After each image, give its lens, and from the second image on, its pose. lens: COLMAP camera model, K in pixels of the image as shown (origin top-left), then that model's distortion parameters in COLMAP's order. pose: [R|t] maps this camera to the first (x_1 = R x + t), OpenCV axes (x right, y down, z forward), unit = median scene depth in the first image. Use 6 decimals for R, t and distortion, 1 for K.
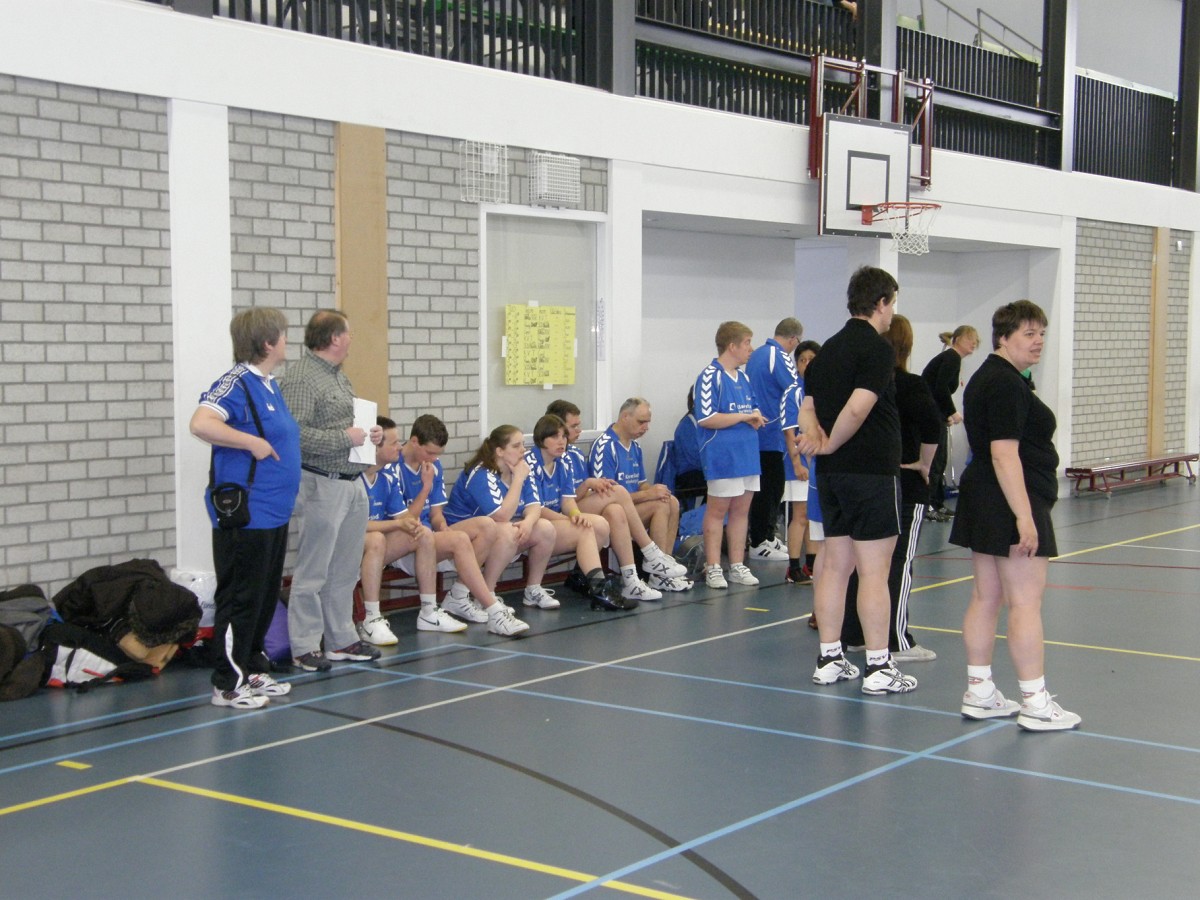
lens RADIAL K [[1804.7, 0, 593.9], [0, 1804.7, 451.6], [0, 0, 1]] dist [0.210288, 0.000000]
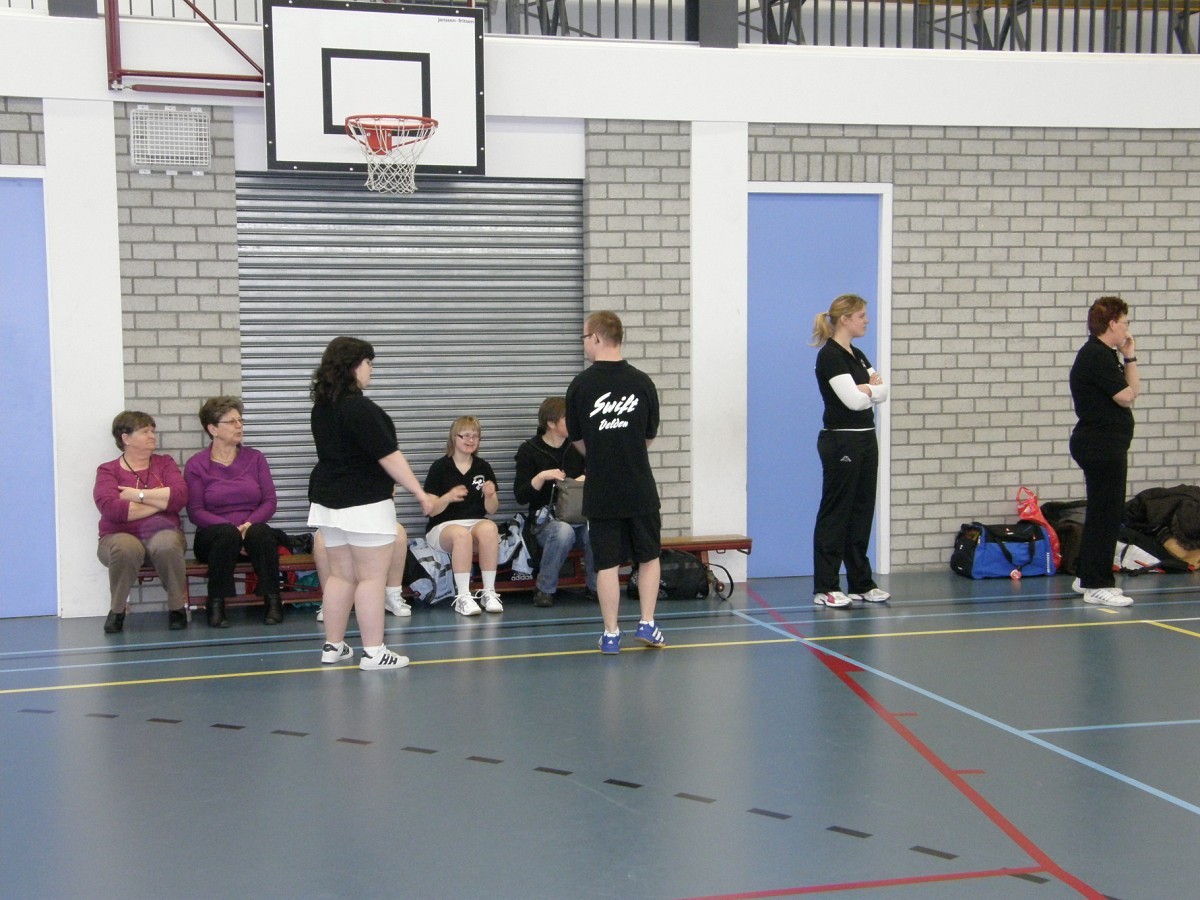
lens RADIAL K [[1804.7, 0, 596.7], [0, 1804.7, 448.4], [0, 0, 1]] dist [0.210288, 0.000000]
pose [[0.803338, 0.033635, -0.594573, 0.201362], [-0.029605, 0.999425, 0.016536, 0.023680], [0.594787, 0.004318, 0.803872, -0.320362]]
